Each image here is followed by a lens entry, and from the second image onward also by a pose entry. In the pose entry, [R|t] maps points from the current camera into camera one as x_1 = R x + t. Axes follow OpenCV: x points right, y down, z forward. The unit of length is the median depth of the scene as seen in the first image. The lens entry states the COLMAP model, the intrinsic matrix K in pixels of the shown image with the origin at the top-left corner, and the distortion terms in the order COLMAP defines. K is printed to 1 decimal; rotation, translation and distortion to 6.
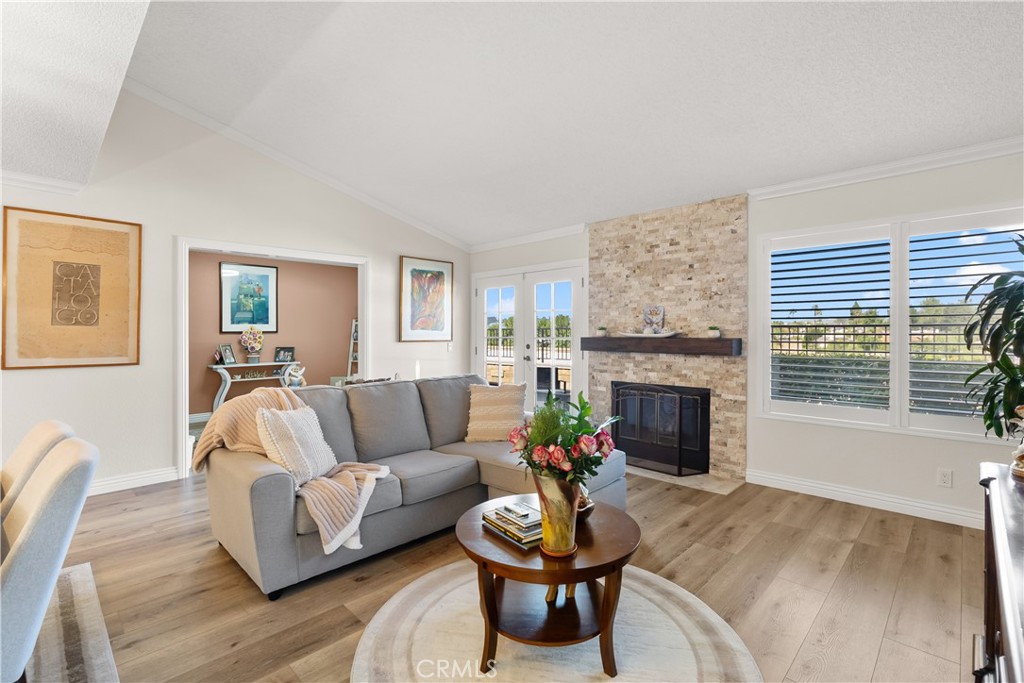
lens RADIAL K [[467.6, 0, 513.1], [0, 467.6, 331.3], [0, 0, 1]] dist [-0.010135, 0.003792]
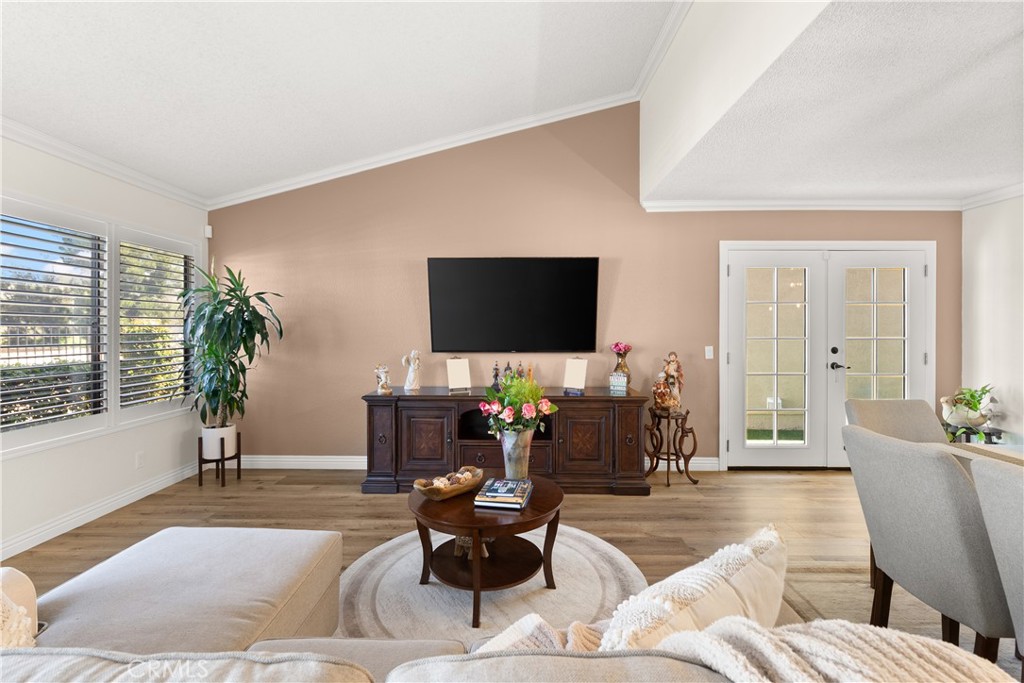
lens RADIAL K [[467.6, 0, 510.0], [0, 467.6, 335.2], [0, 0, 1]] dist [-0.010135, 0.003792]
pose [[-0.684767, -0.003400, 0.728755, -0.385391], [0.001179, 0.999983, 0.005773, 0.000543], [-0.728762, 0.004813, -0.684751, 0.825805]]
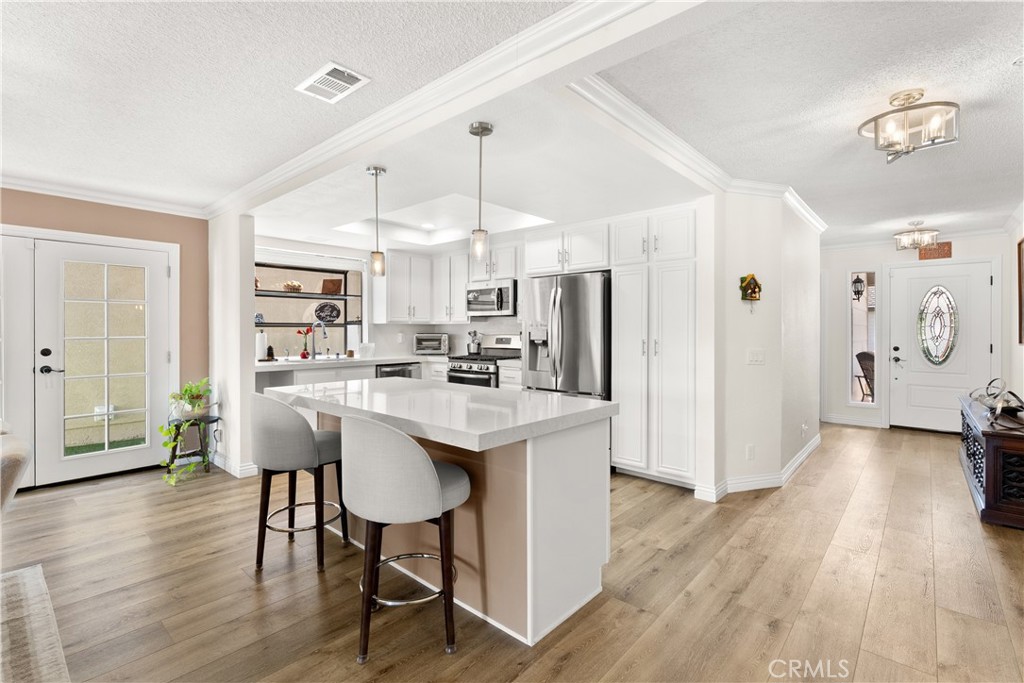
lens RADIAL K [[467.6, 0, 509.6], [0, 467.6, 336.0], [0, 0, 1]] dist [-0.010135, 0.003792]
pose [[-0.998884, 0.004546, -0.047005, -0.973339], [0.004061, 0.999937, 0.010418, 0.003151], [0.047049, 0.010215, -0.998840, 0.555657]]
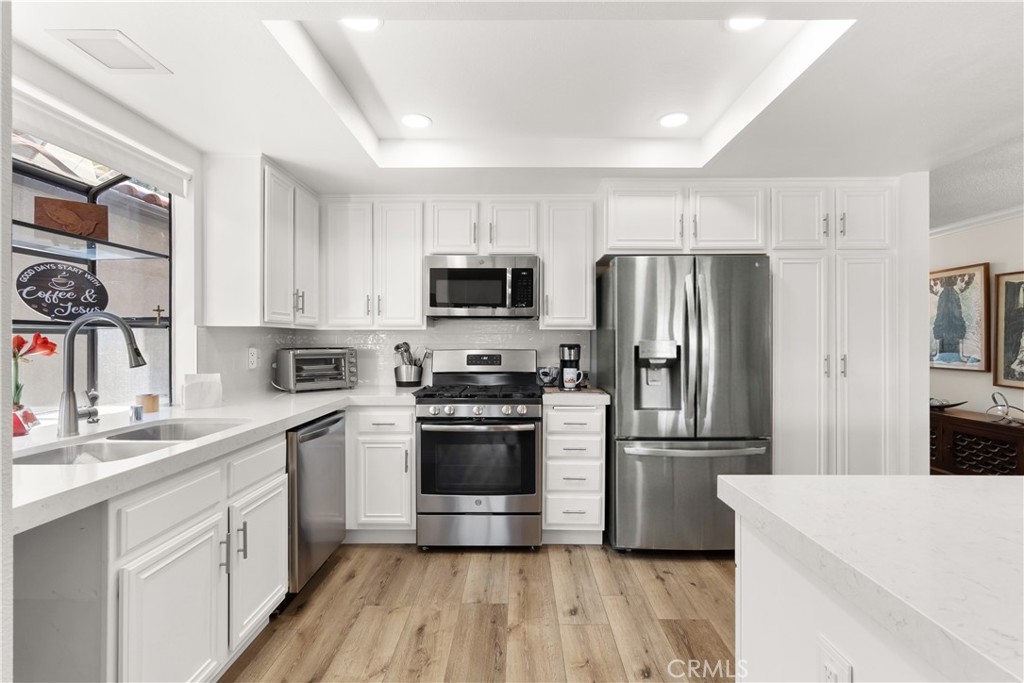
lens RADIAL K [[467.6, 0, 517.2], [0, 467.6, 343.9], [0, 0, 1]] dist [-0.010135, 0.003792]
pose [[-0.719815, 0.007865, -0.694121, -0.502445], [0.004225, 0.999967, 0.006948, -0.001118], [0.694153, 0.002069, -0.719824, -0.181004]]
